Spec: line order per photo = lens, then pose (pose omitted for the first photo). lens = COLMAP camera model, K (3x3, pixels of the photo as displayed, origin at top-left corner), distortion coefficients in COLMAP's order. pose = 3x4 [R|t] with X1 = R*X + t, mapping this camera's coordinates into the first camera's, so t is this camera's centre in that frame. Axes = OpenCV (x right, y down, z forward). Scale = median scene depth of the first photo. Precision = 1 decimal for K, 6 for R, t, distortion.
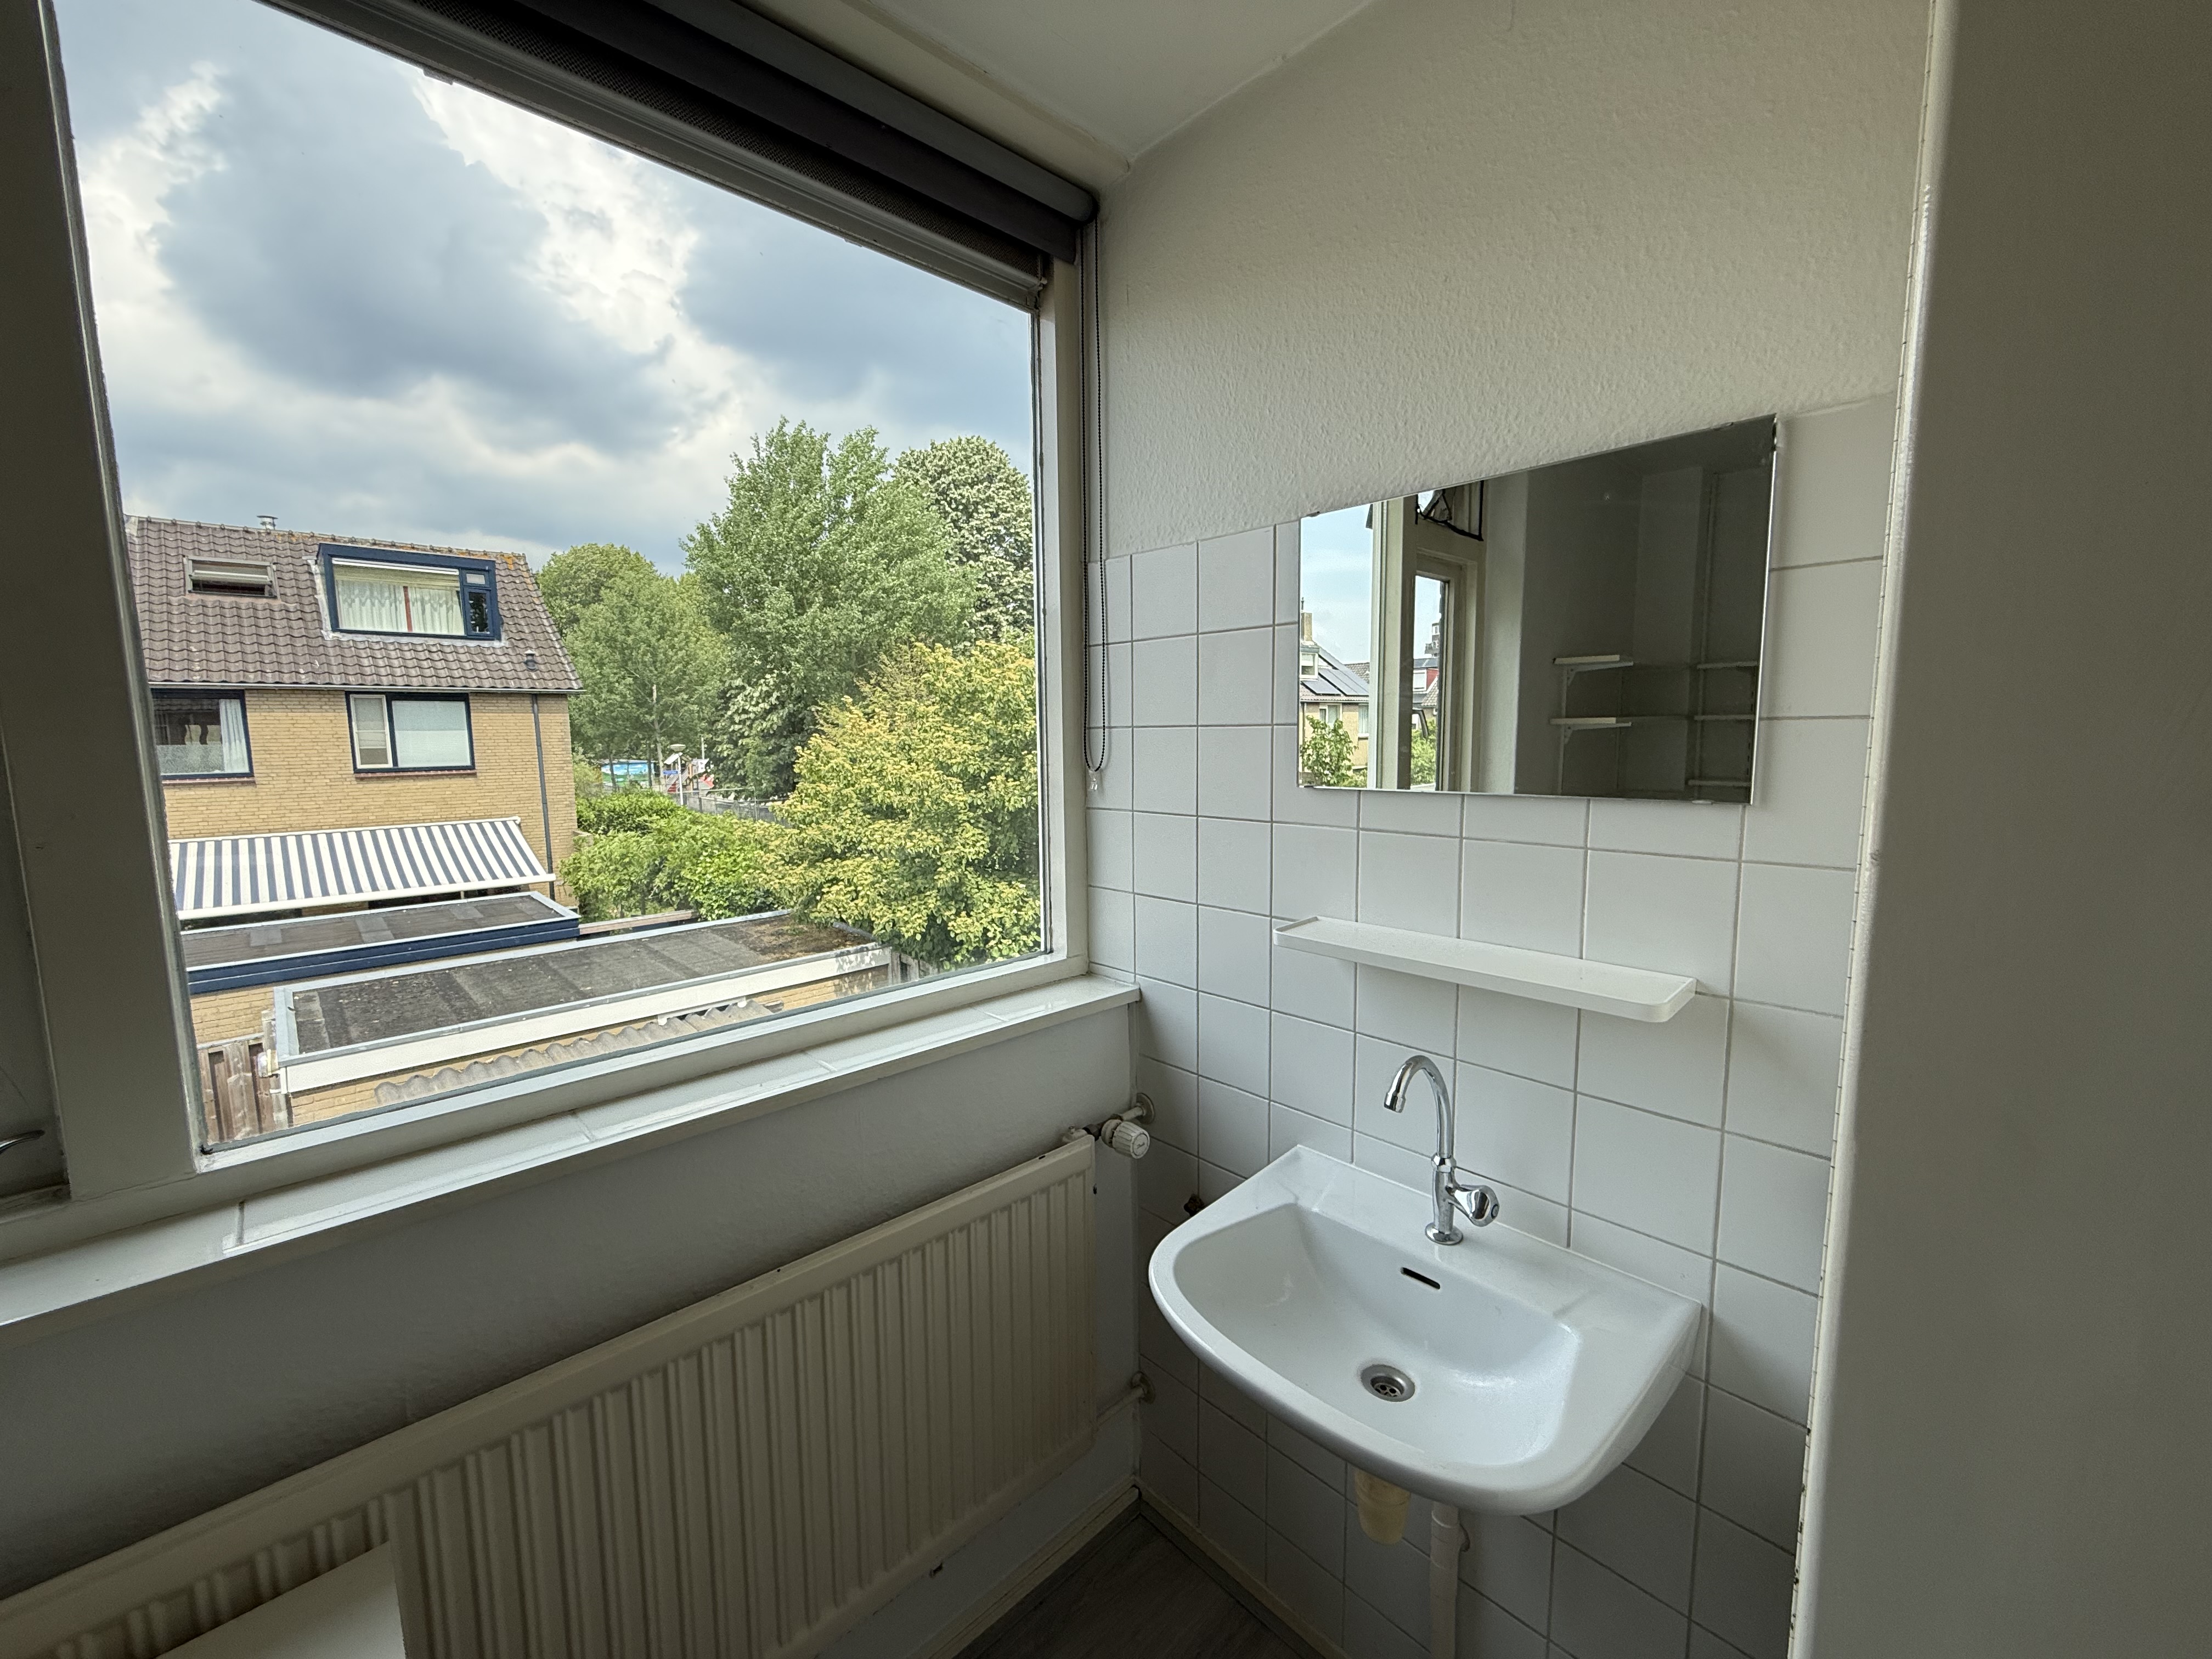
lens RADIAL K [[879.1, 0, 1106.0], [0, 879.1, 829.5], [0, 0, 1]] dist [0.001047, 0.000003]
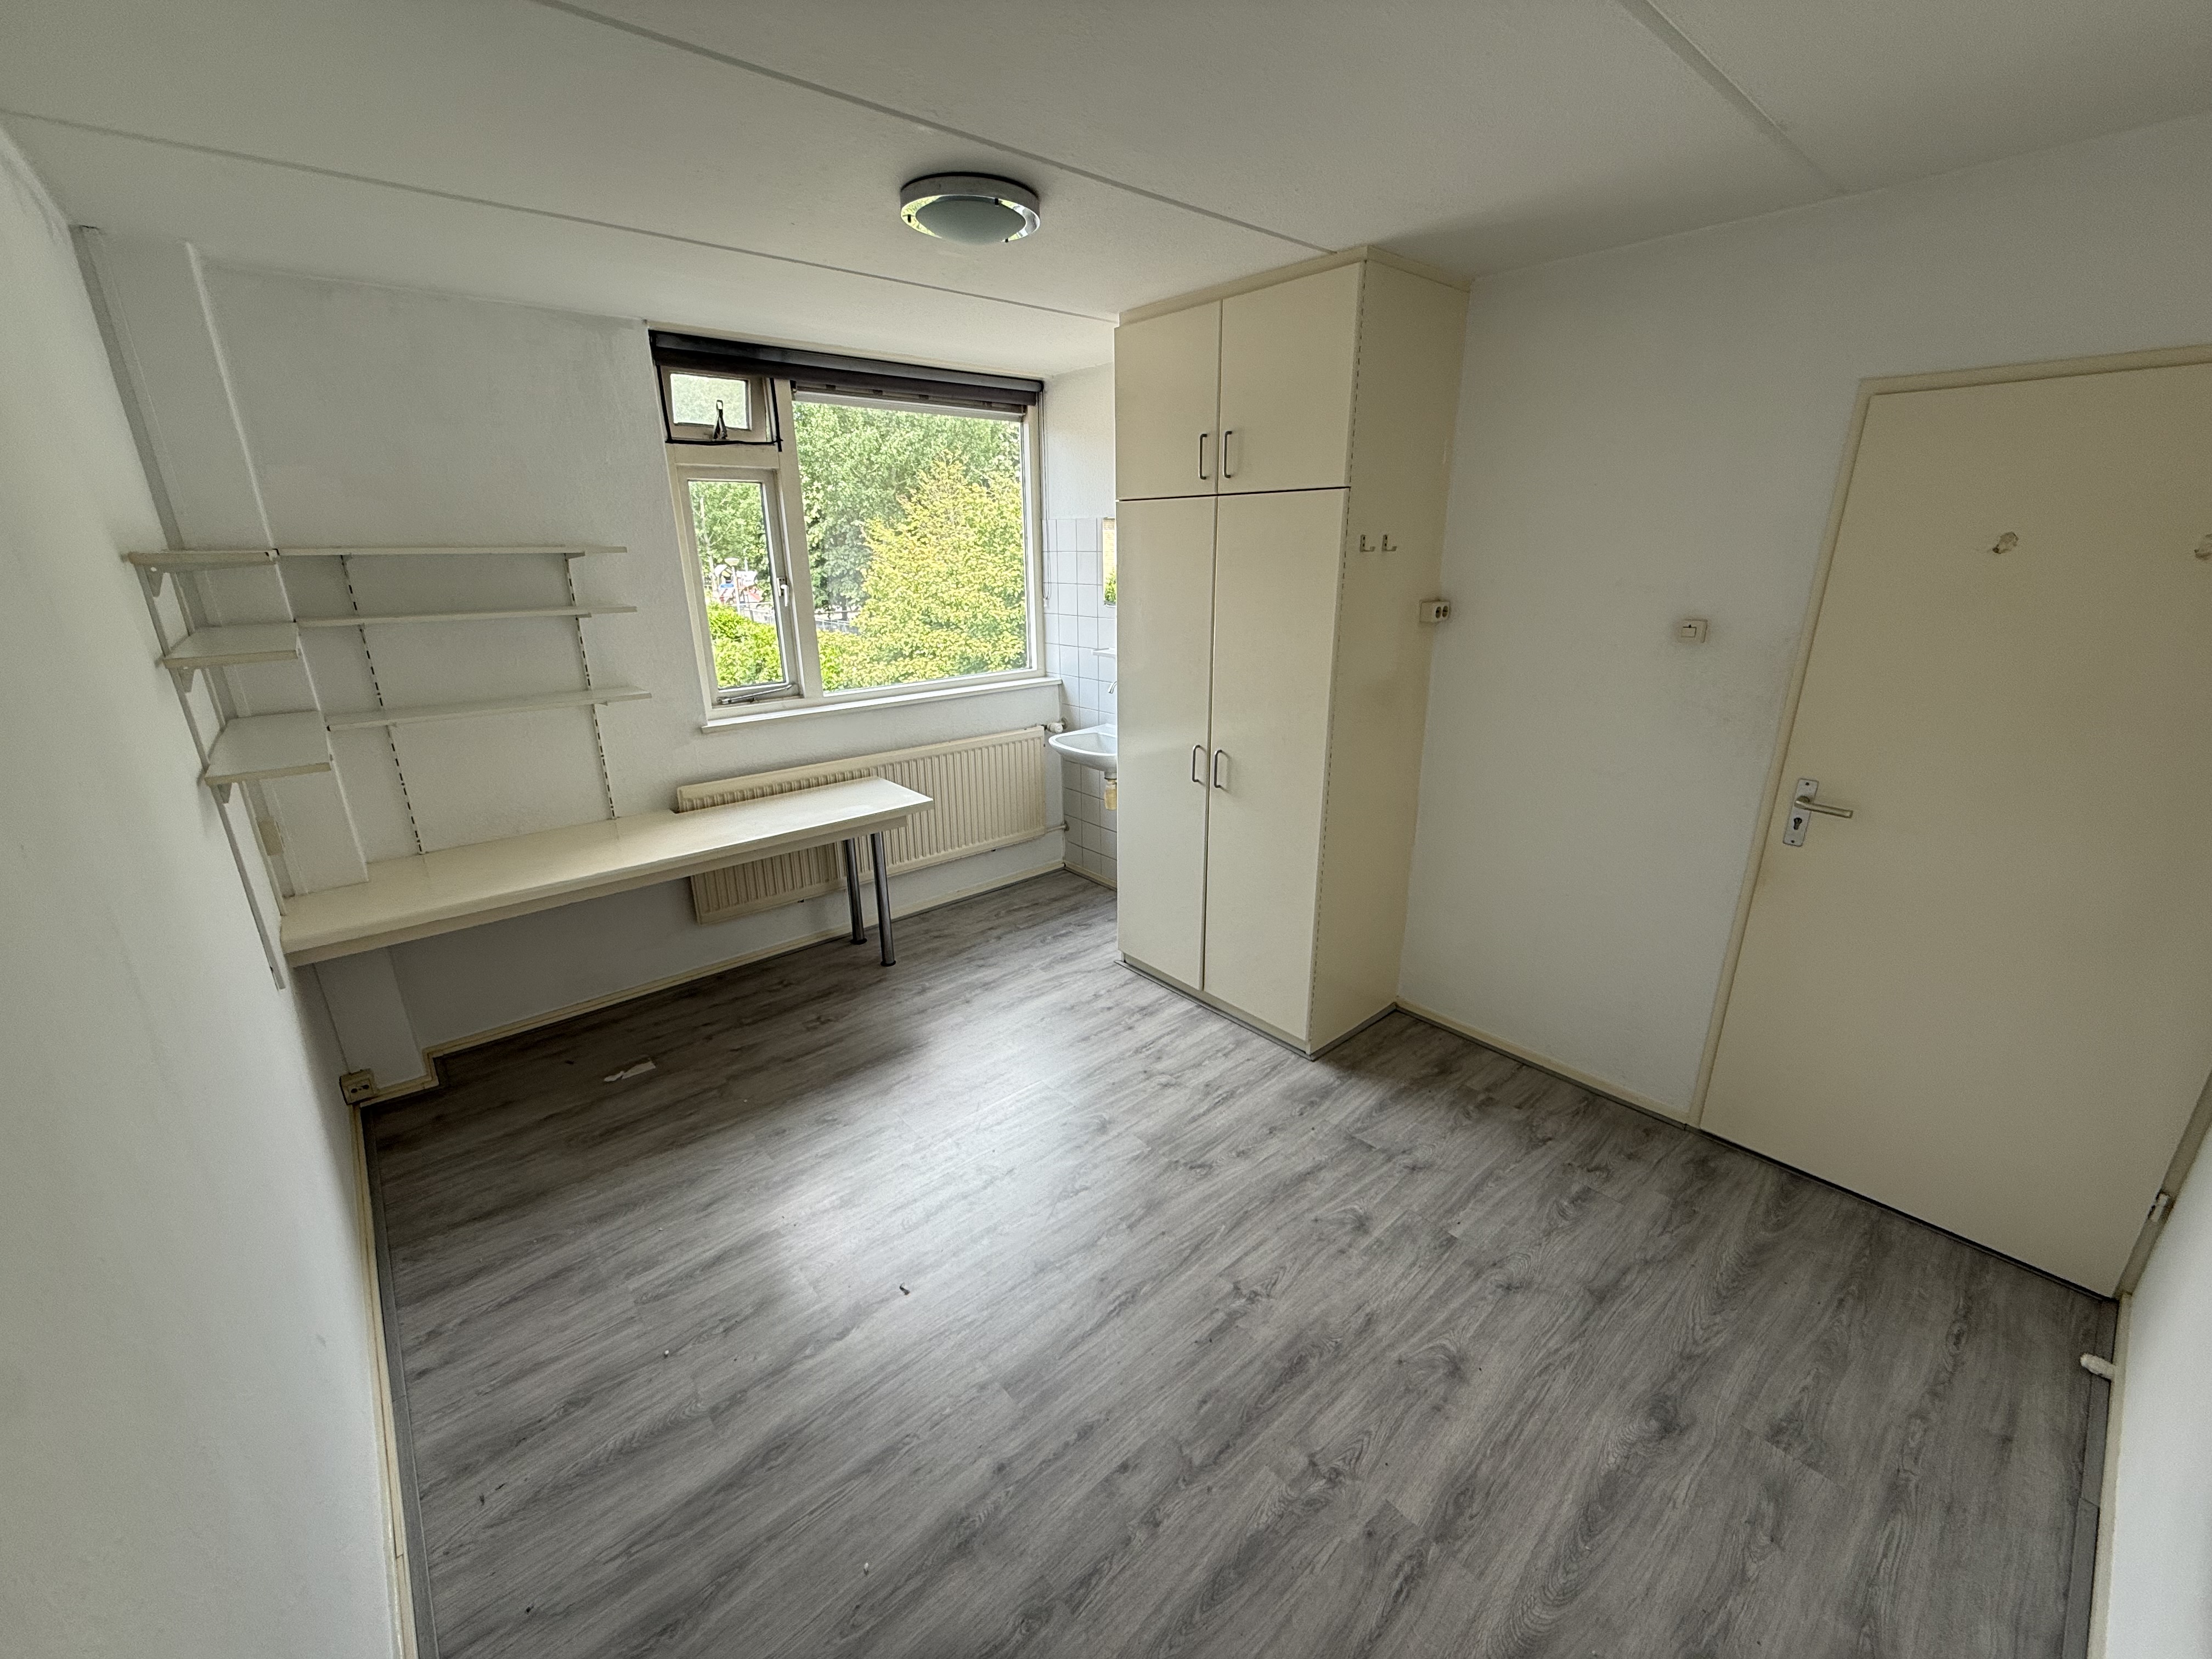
lens RADIAL K [[879.0, 0, 1104.3], [0, 879.0, 862.4], [0, 0, 1]] dist [0.001036, -0.000279]
pose [[0.998825, 0.019874, -0.044206, 0.059830], [-0.008896, 0.971743, 0.235874, 0.016272], [0.047645, -0.235203, 0.970778, -0.360470]]
